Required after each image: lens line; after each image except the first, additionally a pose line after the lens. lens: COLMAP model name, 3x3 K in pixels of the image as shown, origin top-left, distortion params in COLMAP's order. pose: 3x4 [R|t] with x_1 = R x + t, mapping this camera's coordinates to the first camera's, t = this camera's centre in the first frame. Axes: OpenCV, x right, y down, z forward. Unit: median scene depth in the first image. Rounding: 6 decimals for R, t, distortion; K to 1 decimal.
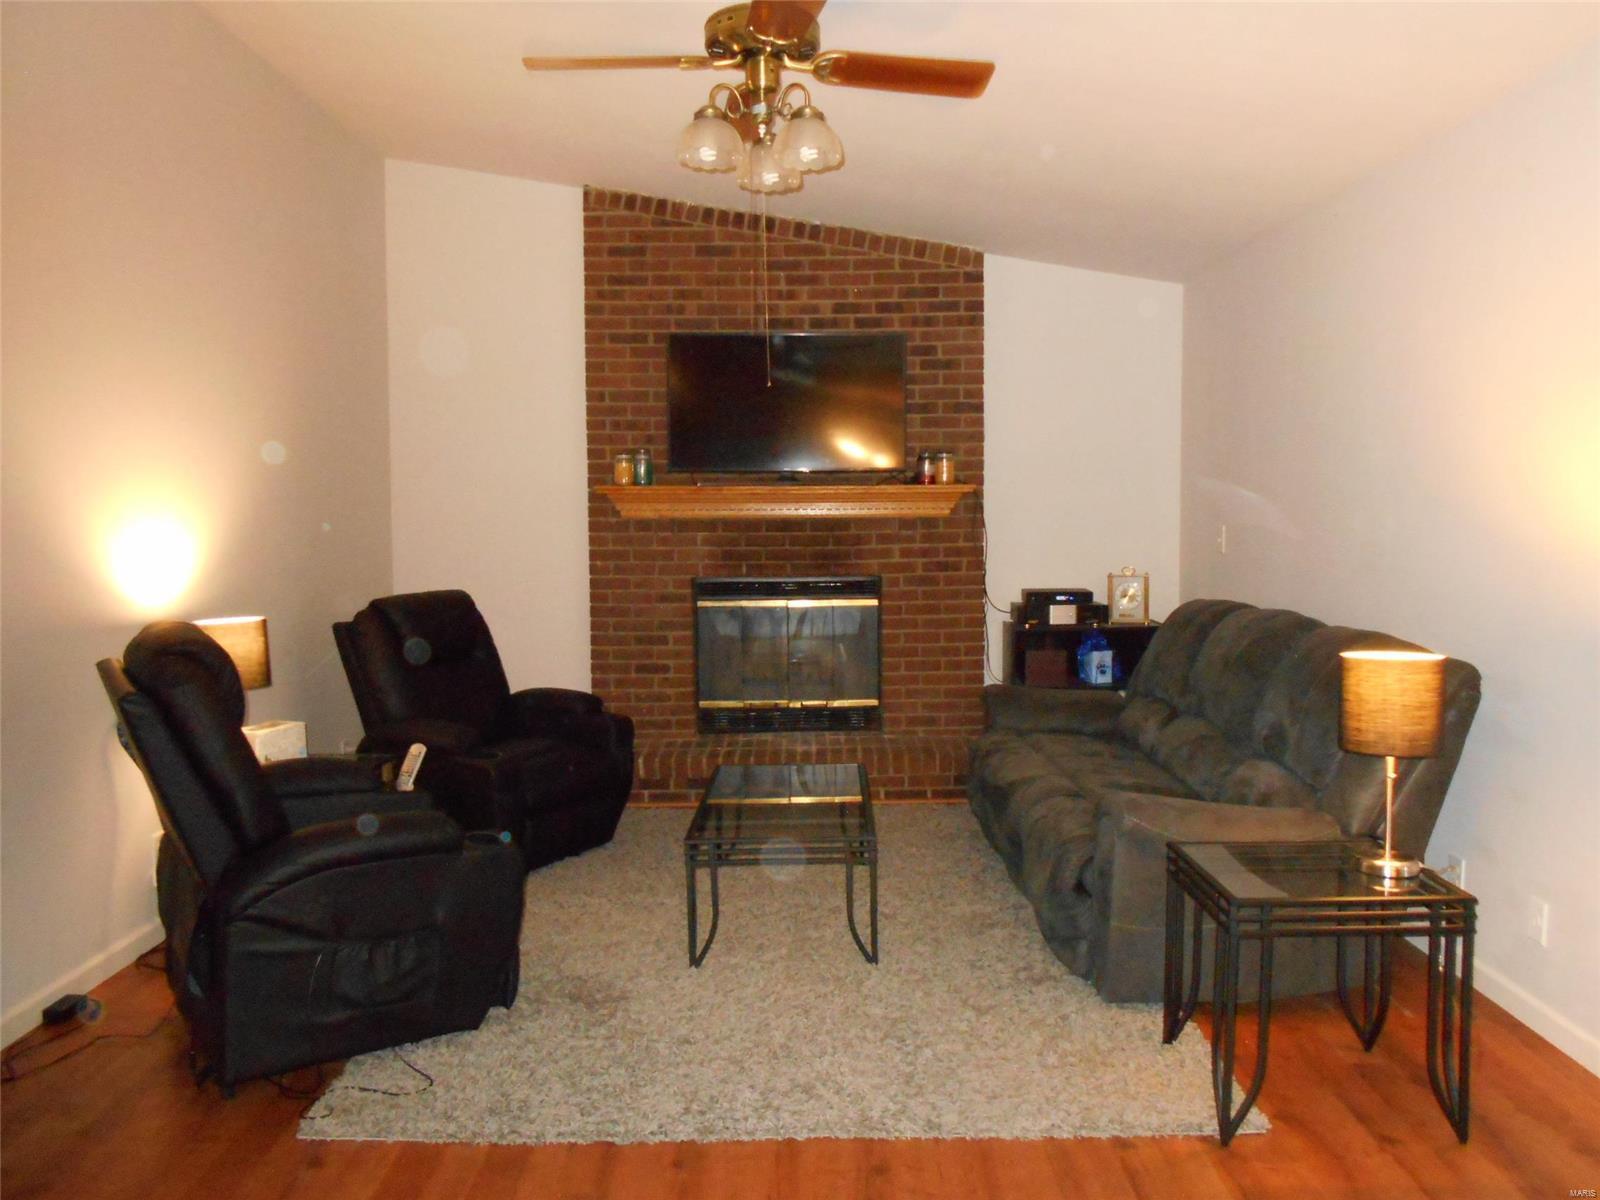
lens RADIAL K [[1303.7, 0, 790.5], [0, 1303.7, 601.8], [0, 0, 1]] dist [-0.060887, 0.078924]
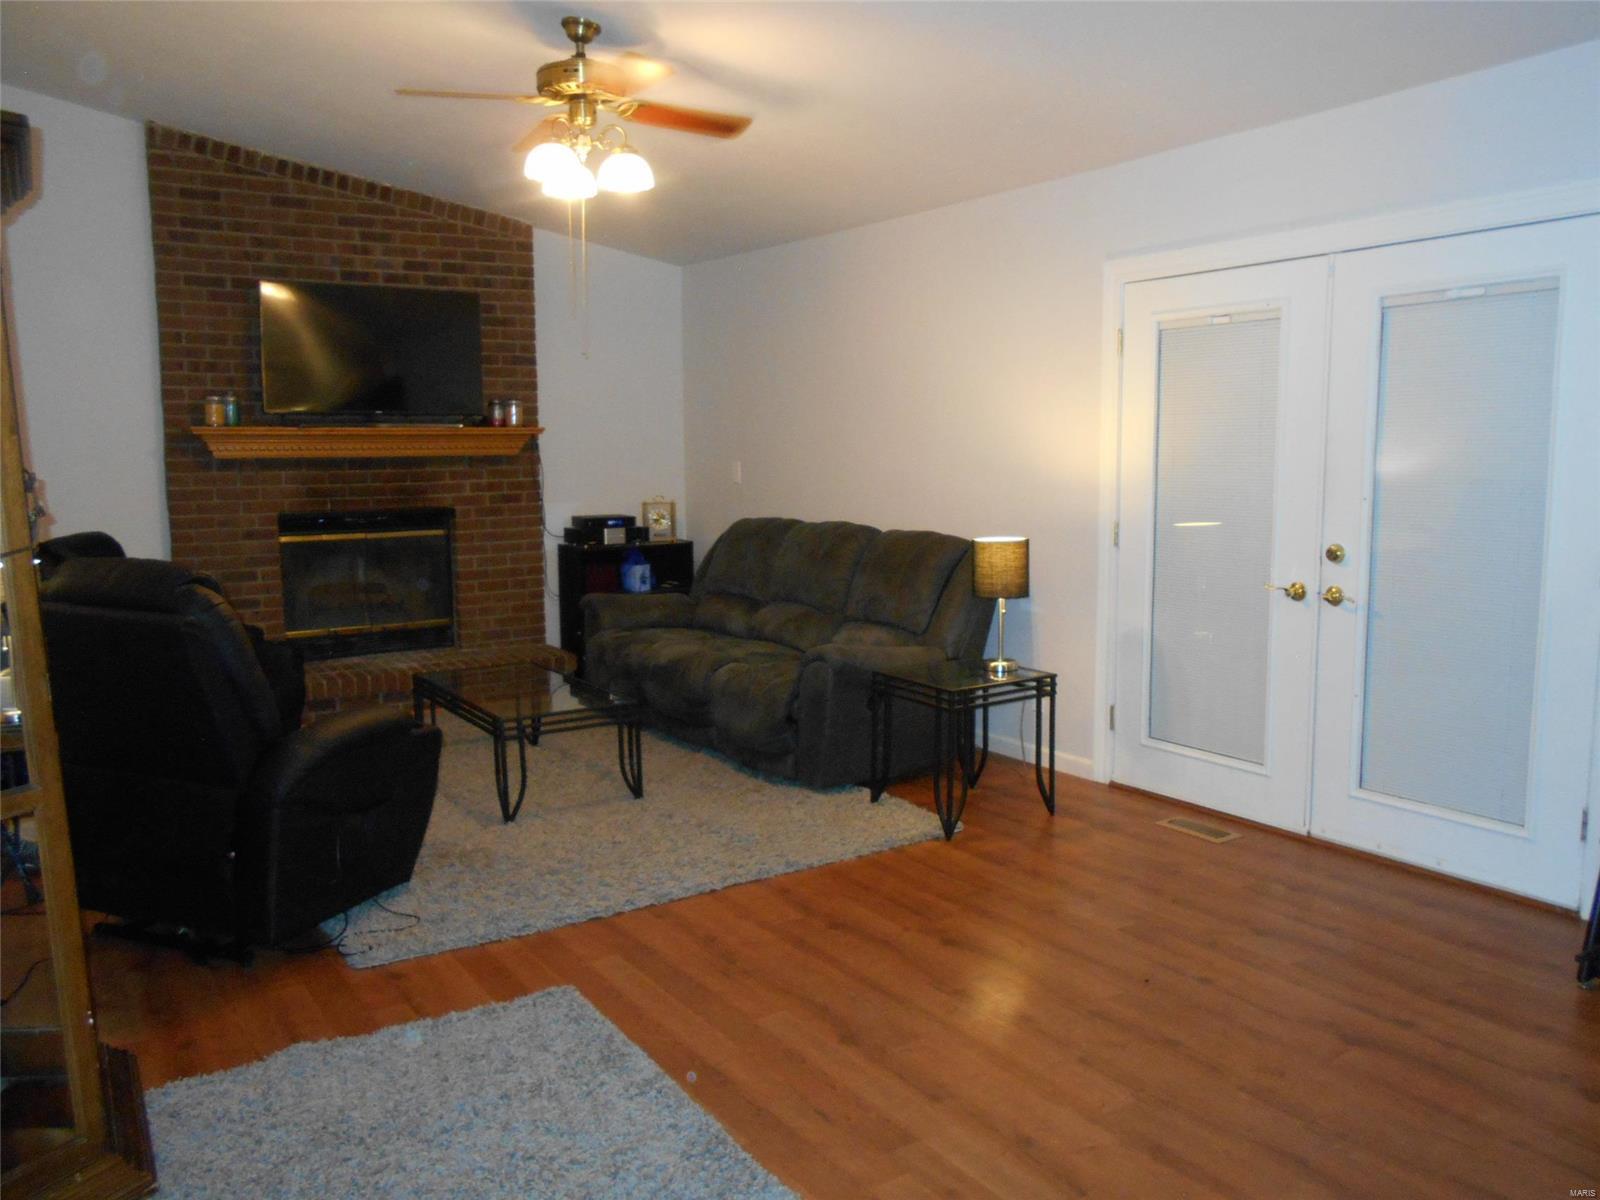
lens RADIAL K [[1303.7, 0, 790.5], [0, 1303.7, 601.8], [0, 0, 1]] dist [-0.060887, 0.078924]
pose [[0.844672, -0.062978, 0.531566, -0.290376], [0.038410, 0.997626, 0.057161, 0.007761], [-0.533904, -0.027864, 0.845086, -0.106149]]
